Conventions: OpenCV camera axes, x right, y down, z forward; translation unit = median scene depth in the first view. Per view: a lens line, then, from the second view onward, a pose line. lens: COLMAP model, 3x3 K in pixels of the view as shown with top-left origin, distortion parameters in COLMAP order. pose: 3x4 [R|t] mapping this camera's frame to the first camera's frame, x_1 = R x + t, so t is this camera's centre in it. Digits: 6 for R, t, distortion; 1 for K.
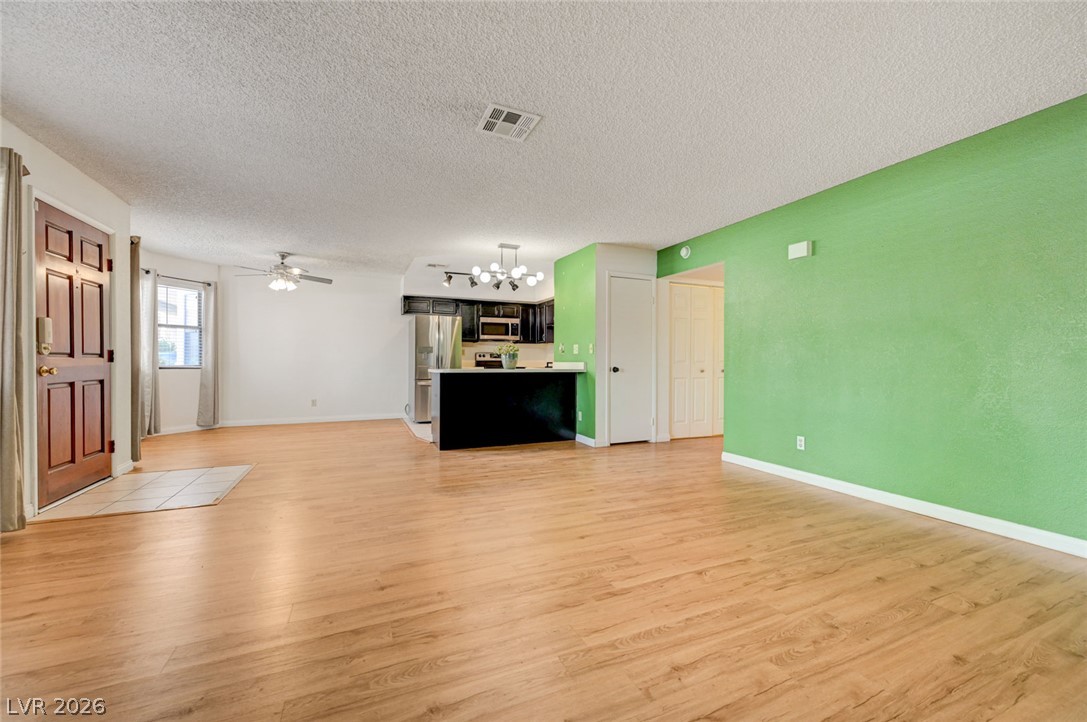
lens RADIAL K [[434.2, 0, 546.9], [0, 434.2, 357.2], [0, 0, 1]] dist [-0.000243, 0.000324]
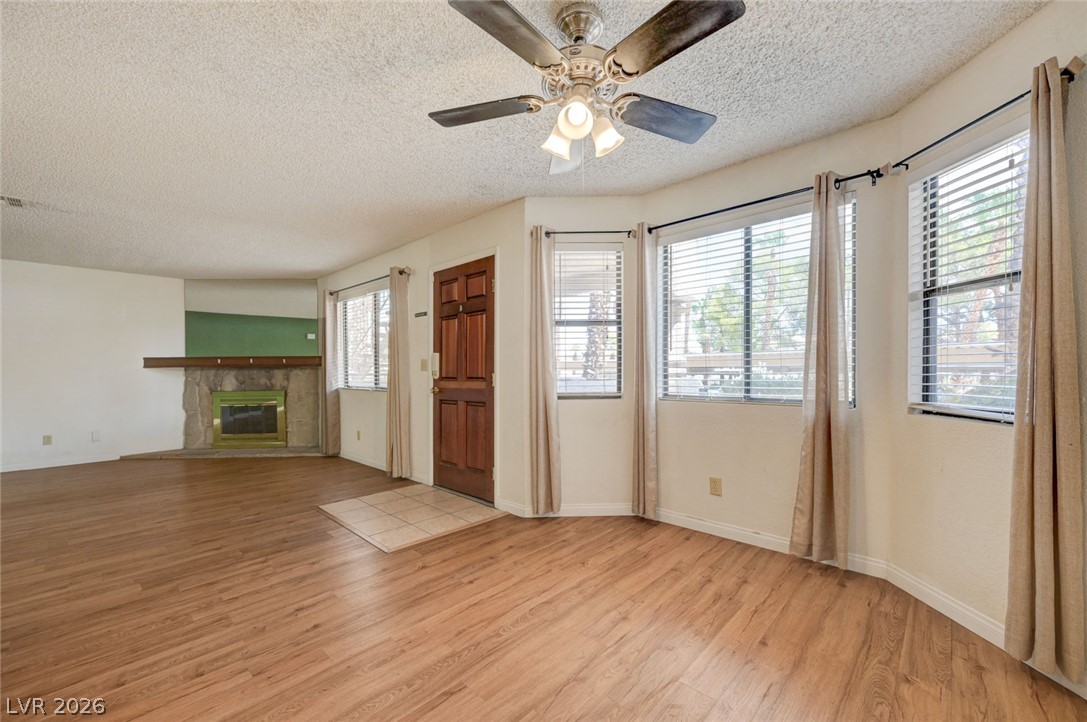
lens RADIAL K [[434.2, 0, 552.7], [0, 434.2, 373.0], [0, 0, 1]] dist [-0.000243, 0.000324]
pose [[-0.918481, 0.007360, -0.395396, -0.516718], [0.009208, 0.999954, -0.002774, -0.009705], [0.395357, -0.006189, -0.918507, 1.351154]]
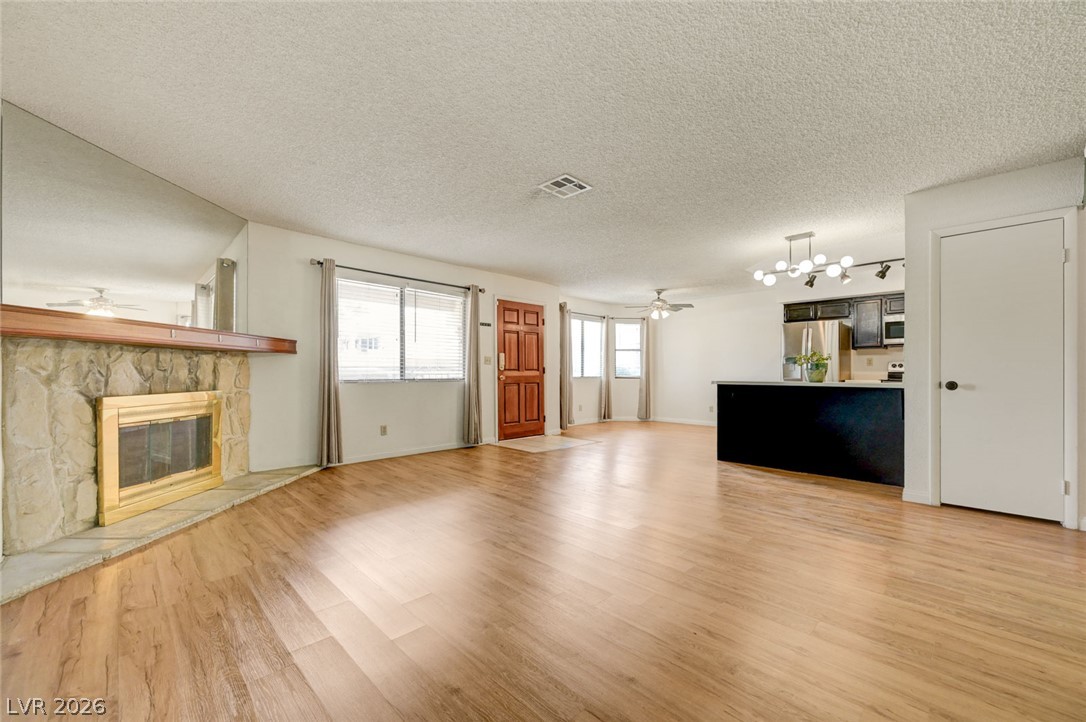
lens RADIAL K [[433.8, 0, 550.5], [0, 433.8, 374.0], [0, 0, 1]] dist [-0.000243, 0.000324]
pose [[0.359322, 0.000752, -0.933213, 0.530301], [0.009661, 0.999943, 0.004526, 0.003353], [0.933163, -0.010642, 0.359295, 0.244160]]
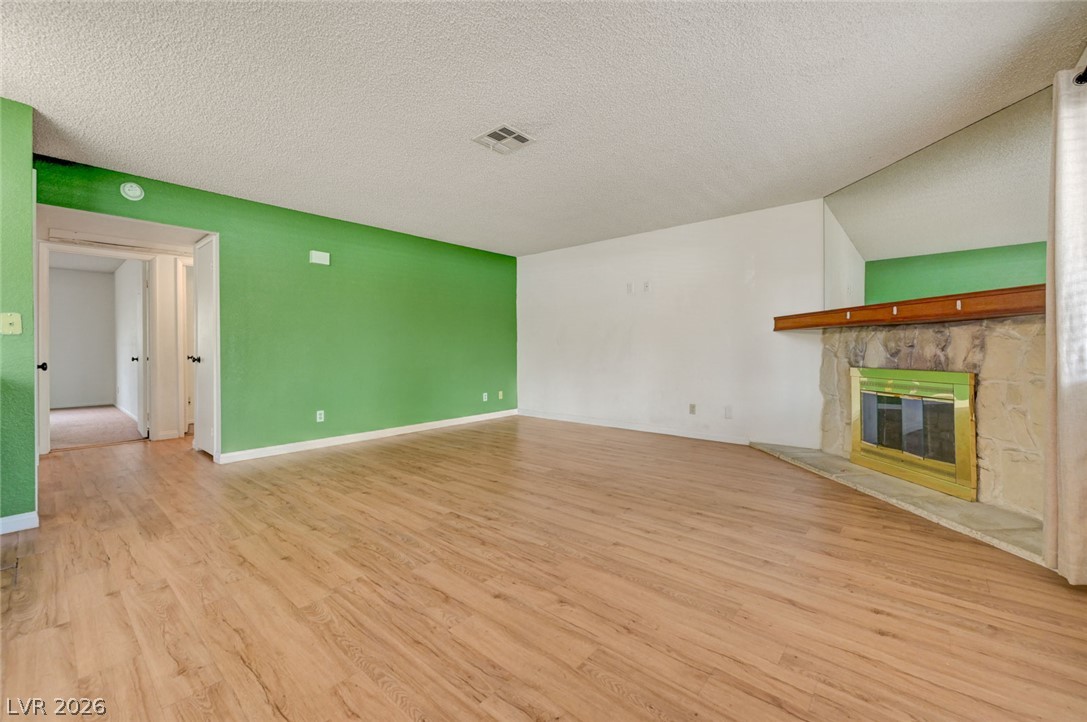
lens RADIAL K [[434.2, 0, 546.2], [0, 434.2, 353.6], [0, 0, 1]] dist [-0.000243, 0.000324]
pose [[-0.428769, -0.011085, 0.903346, -0.564938], [-0.007227, 0.999935, 0.008840, 0.003461], [-0.903385, -0.002738, -0.428821, 0.677258]]
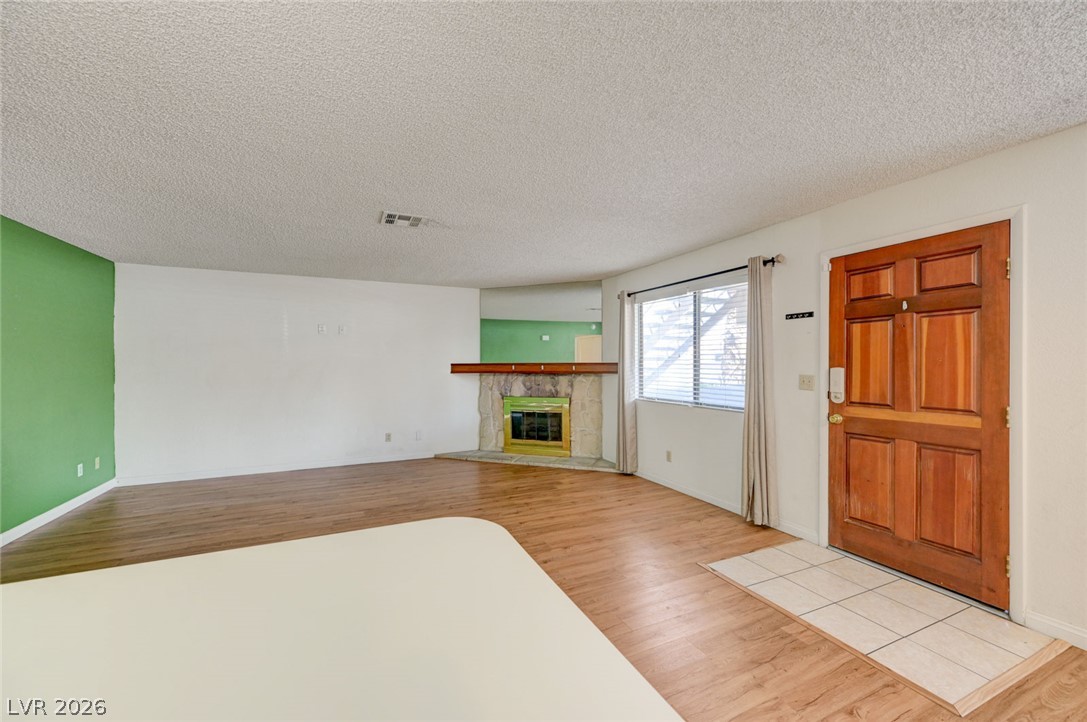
lens RADIAL K [[434.2, 0, 547.2], [0, 434.2, 362.5], [0, 0, 1]] dist [-0.000243, 0.000324]
pose [[-0.999853, -0.001422, -0.017078, -0.239537], [-0.001193, 0.999909, -0.013425, -0.048705], [0.017096, -0.013402, -0.999764, 1.115866]]
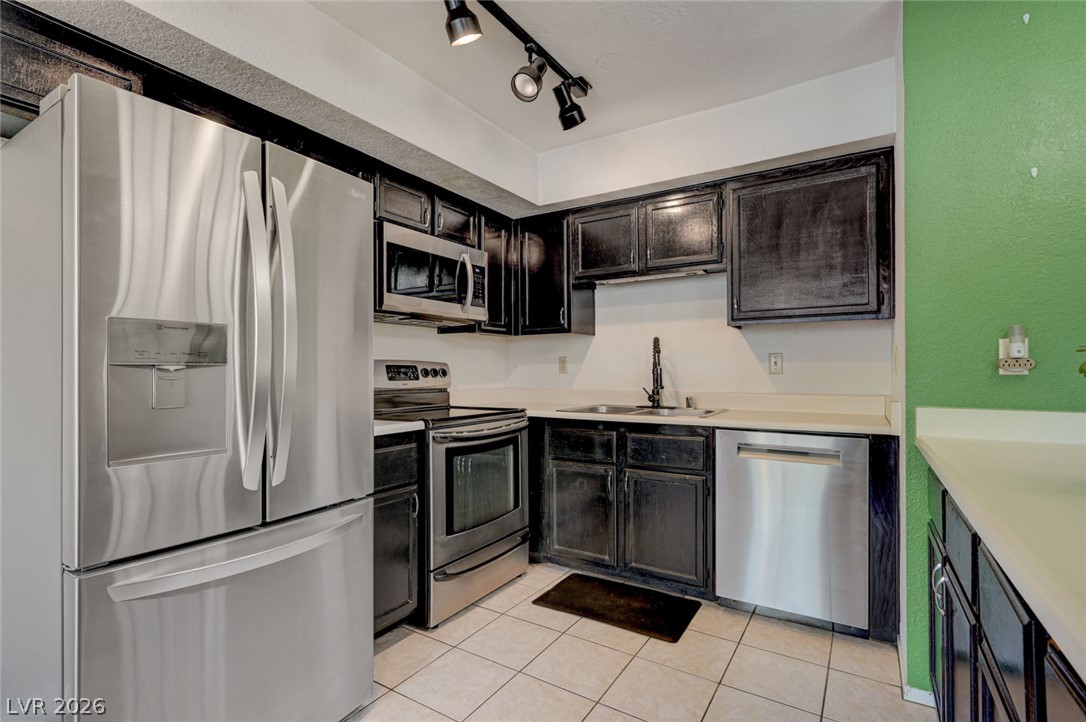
lens RADIAL K [[503.3, 0, 549.8], [0, 503.3, 367.8], [0, 0, 1]] dist [0.003201, -0.001300]
pose [[0.824798, -0.003629, 0.565416, -0.357750], [-0.002087, 0.999953, 0.009462, -0.014989], [-0.565424, -0.008984, 0.824751, 1.046050]]
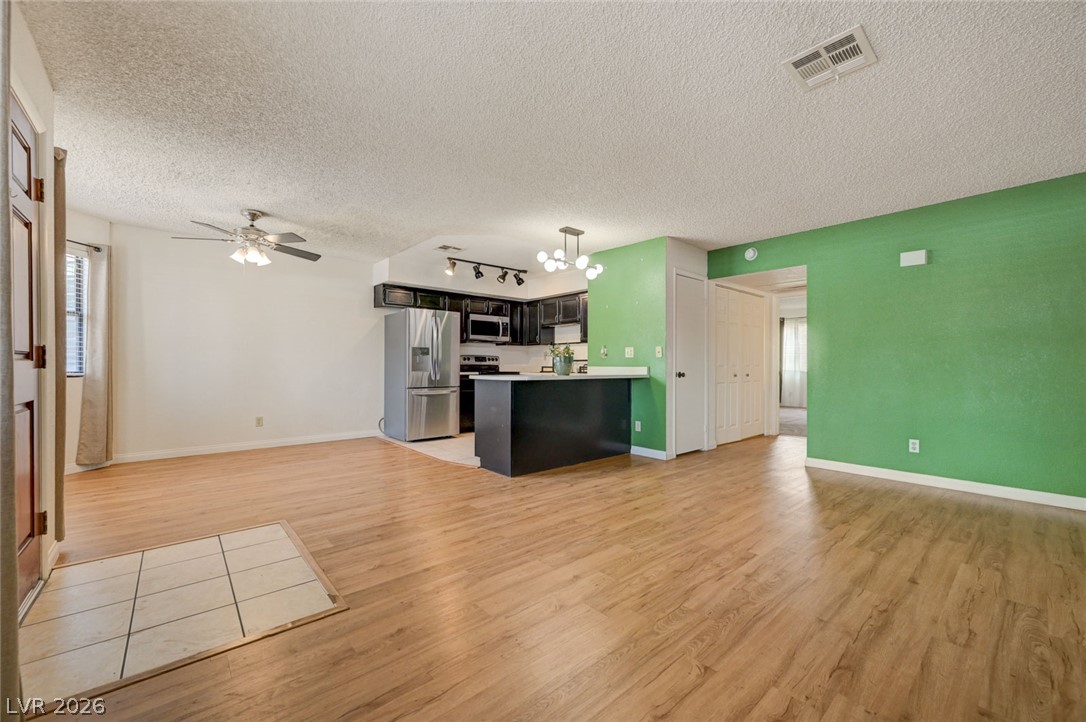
lens RADIAL K [[433.8, 0, 550.1], [0, 433.8, 358.8], [0, 0, 1]] dist [-0.000243, 0.000324]
pose [[0.953497, 0.005176, 0.301359, -0.388400], [-0.003833, 0.999980, -0.005047, 0.000183], [-0.301379, 0.003657, 0.953497, 0.200526]]
